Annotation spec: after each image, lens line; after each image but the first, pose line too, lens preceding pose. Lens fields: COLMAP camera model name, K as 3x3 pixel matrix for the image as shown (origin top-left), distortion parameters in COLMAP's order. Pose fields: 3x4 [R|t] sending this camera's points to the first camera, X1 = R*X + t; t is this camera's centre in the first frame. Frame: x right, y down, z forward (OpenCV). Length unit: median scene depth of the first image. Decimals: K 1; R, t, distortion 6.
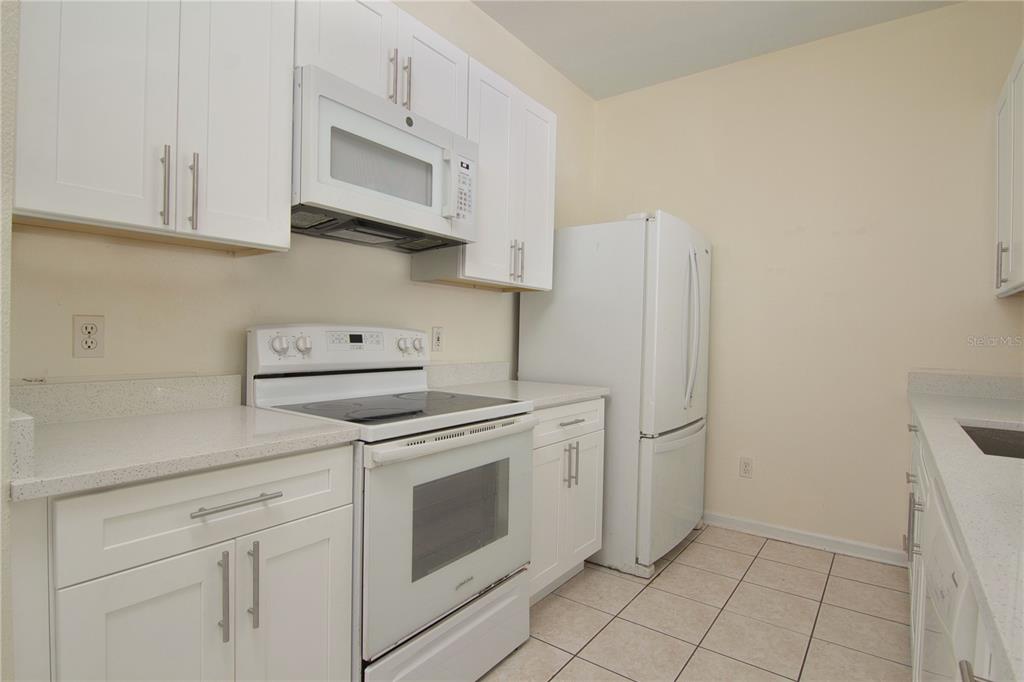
lens RADIAL K [[519.7, 0, 512.1], [0, 519.7, 340.5], [0, 0, 1]] dist [-0.005646, -0.008852]
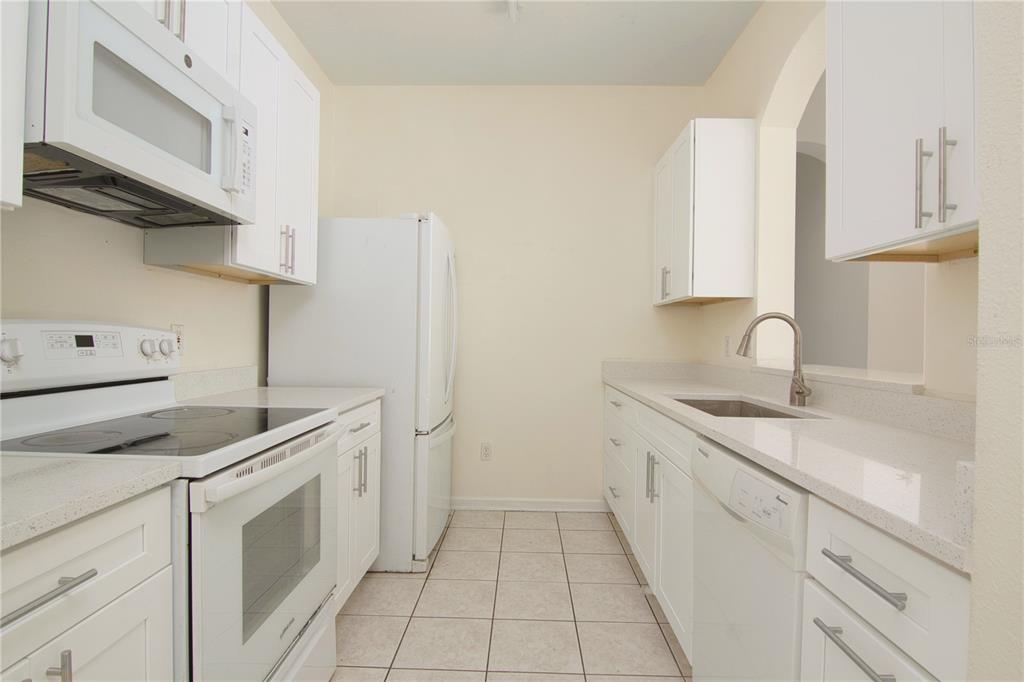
lens RADIAL K [[519.7, 0, 514.6], [0, 519.7, 340.3], [0, 0, 1]] dist [-0.005646, -0.008852]
pose [[0.817764, -0.011542, 0.575438, -0.205437], [0.008744, 0.999933, 0.007631, -0.004501], [-0.575487, -0.001208, 0.817810, 0.072940]]
